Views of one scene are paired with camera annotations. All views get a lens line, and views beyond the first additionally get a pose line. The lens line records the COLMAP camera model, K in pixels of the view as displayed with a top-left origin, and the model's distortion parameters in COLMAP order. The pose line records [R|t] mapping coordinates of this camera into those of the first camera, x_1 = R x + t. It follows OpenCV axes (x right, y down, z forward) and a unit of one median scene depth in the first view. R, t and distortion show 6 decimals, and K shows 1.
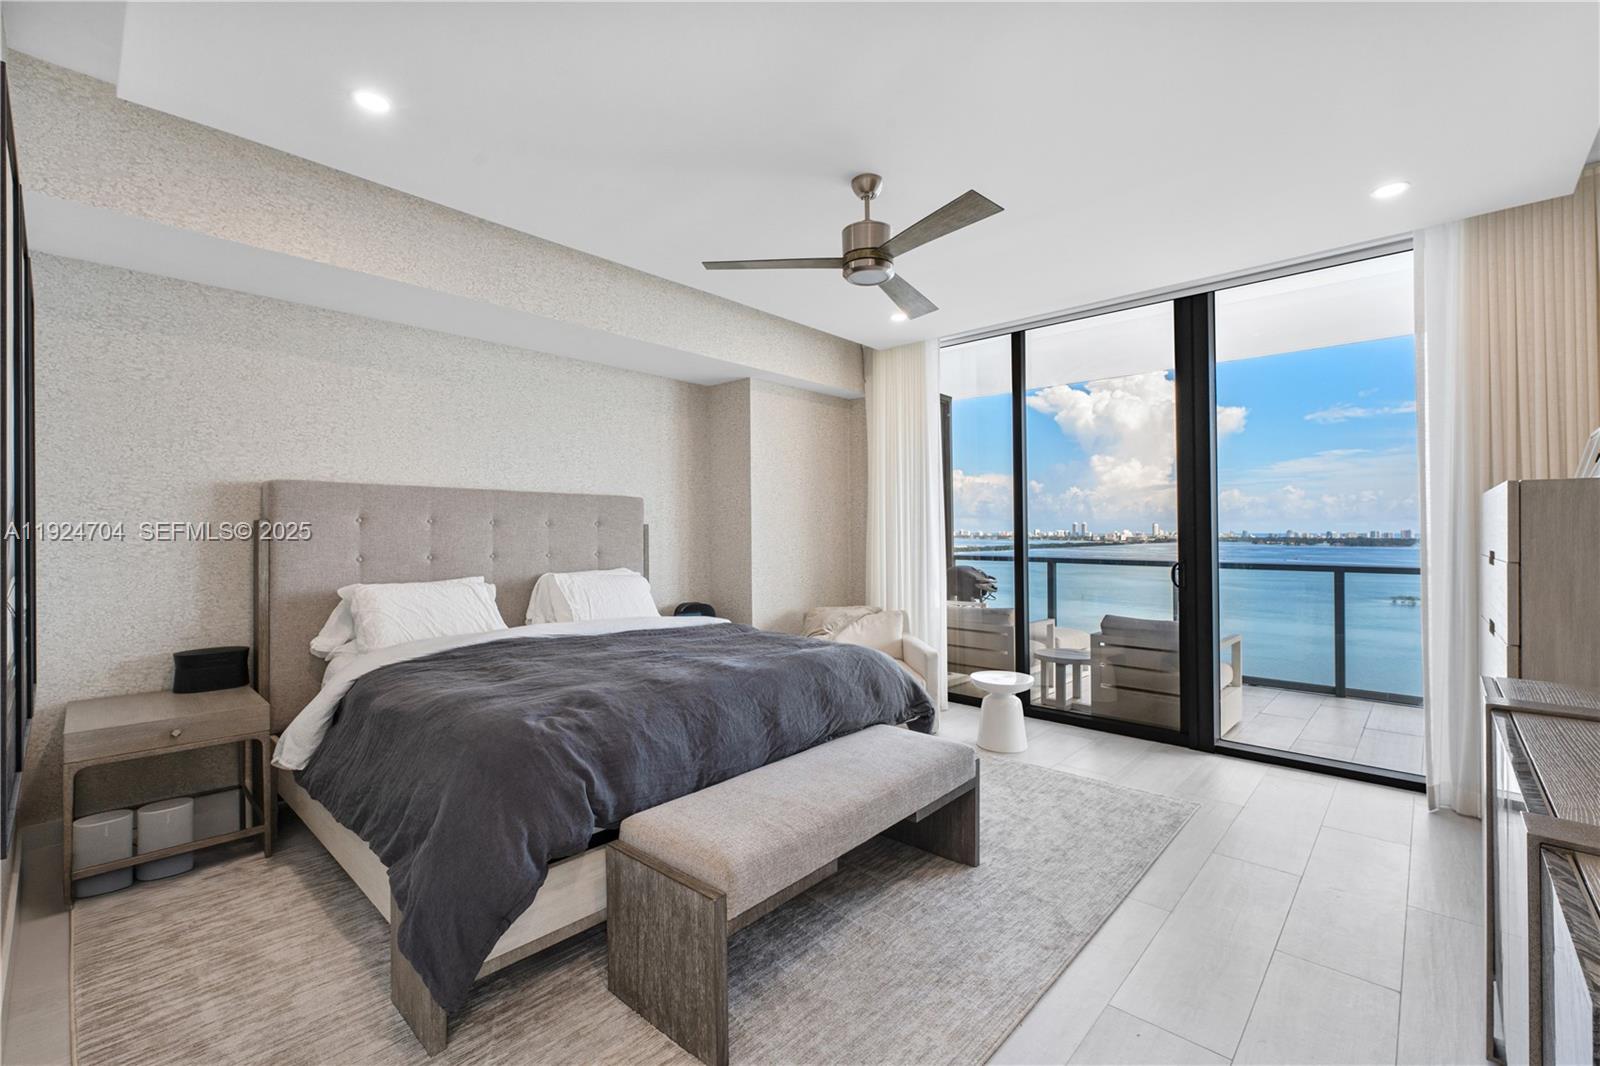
lens RADIAL K [[668.9, 0, 800.0], [0, 668.9, 533.0], [0, 0, 1]] dist [-0.000232, -0.000043]
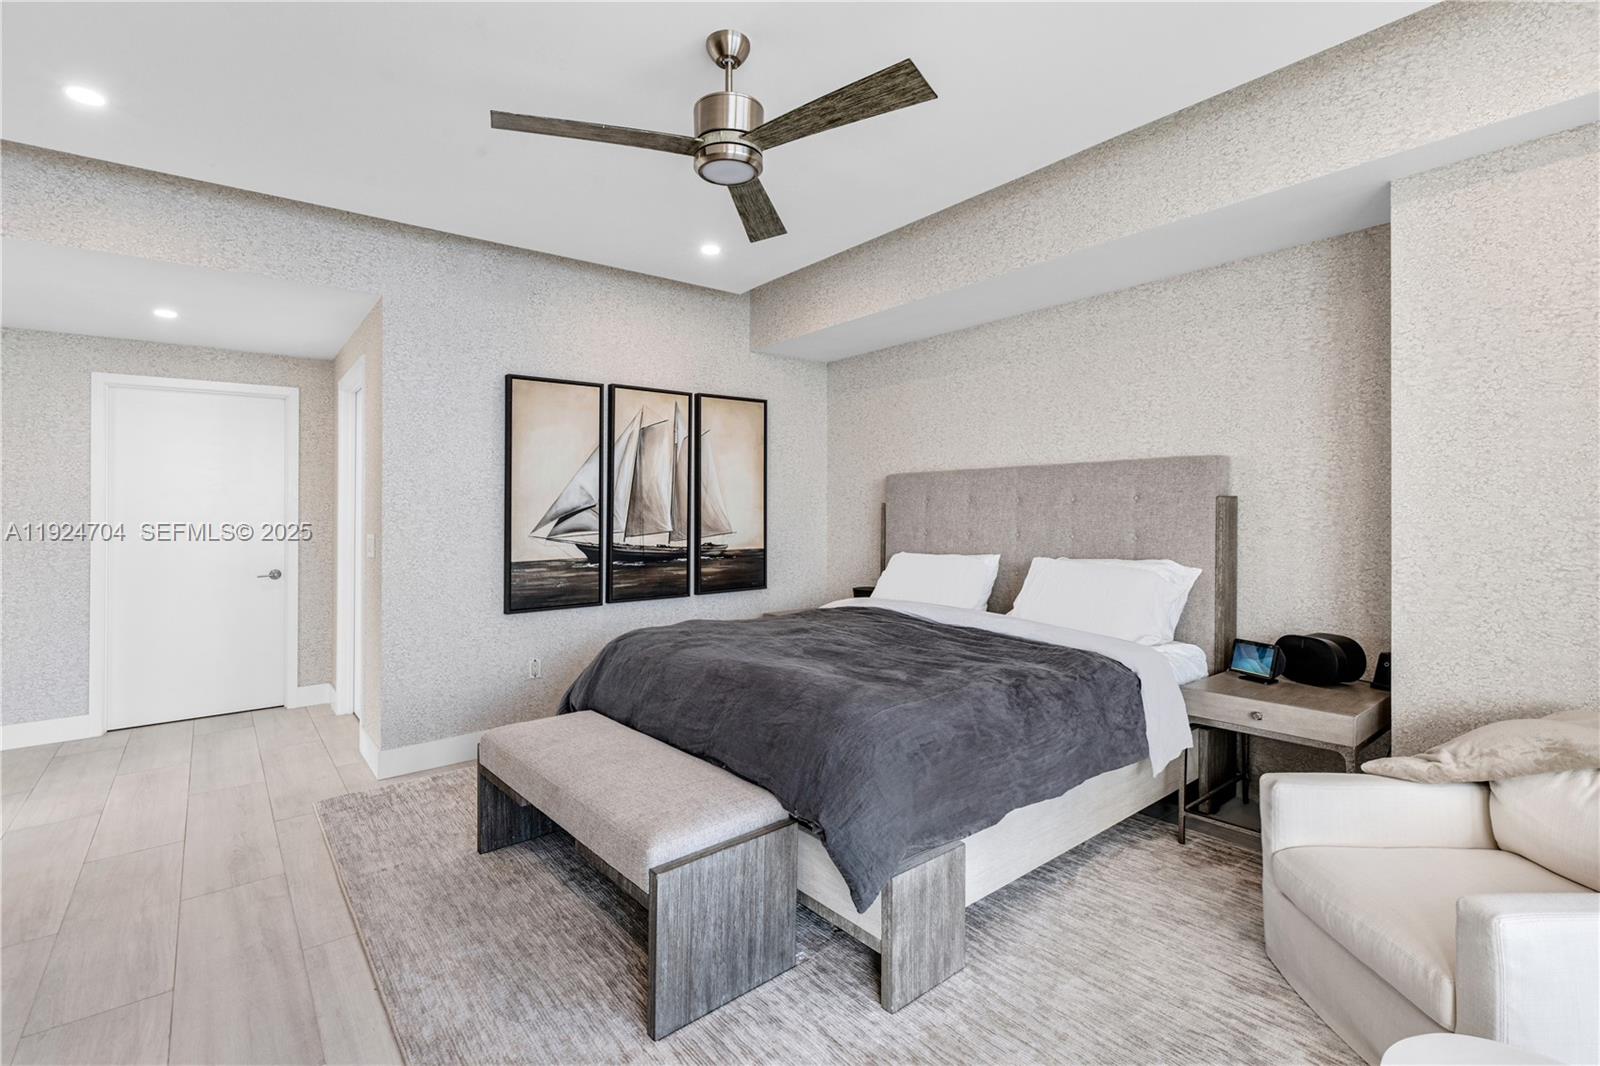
lens RADIAL K [[753.6, 0, 828.9], [0, 753.6, 513.6], [0, 0, 1]] dist [0.000158, -0.000129]
pose [[-0.129279, 0.014483, -0.991503, 0.676600], [0.007608, 0.999878, 0.013614, -0.012887], [0.991579, -0.005783, -0.129373, 0.896500]]
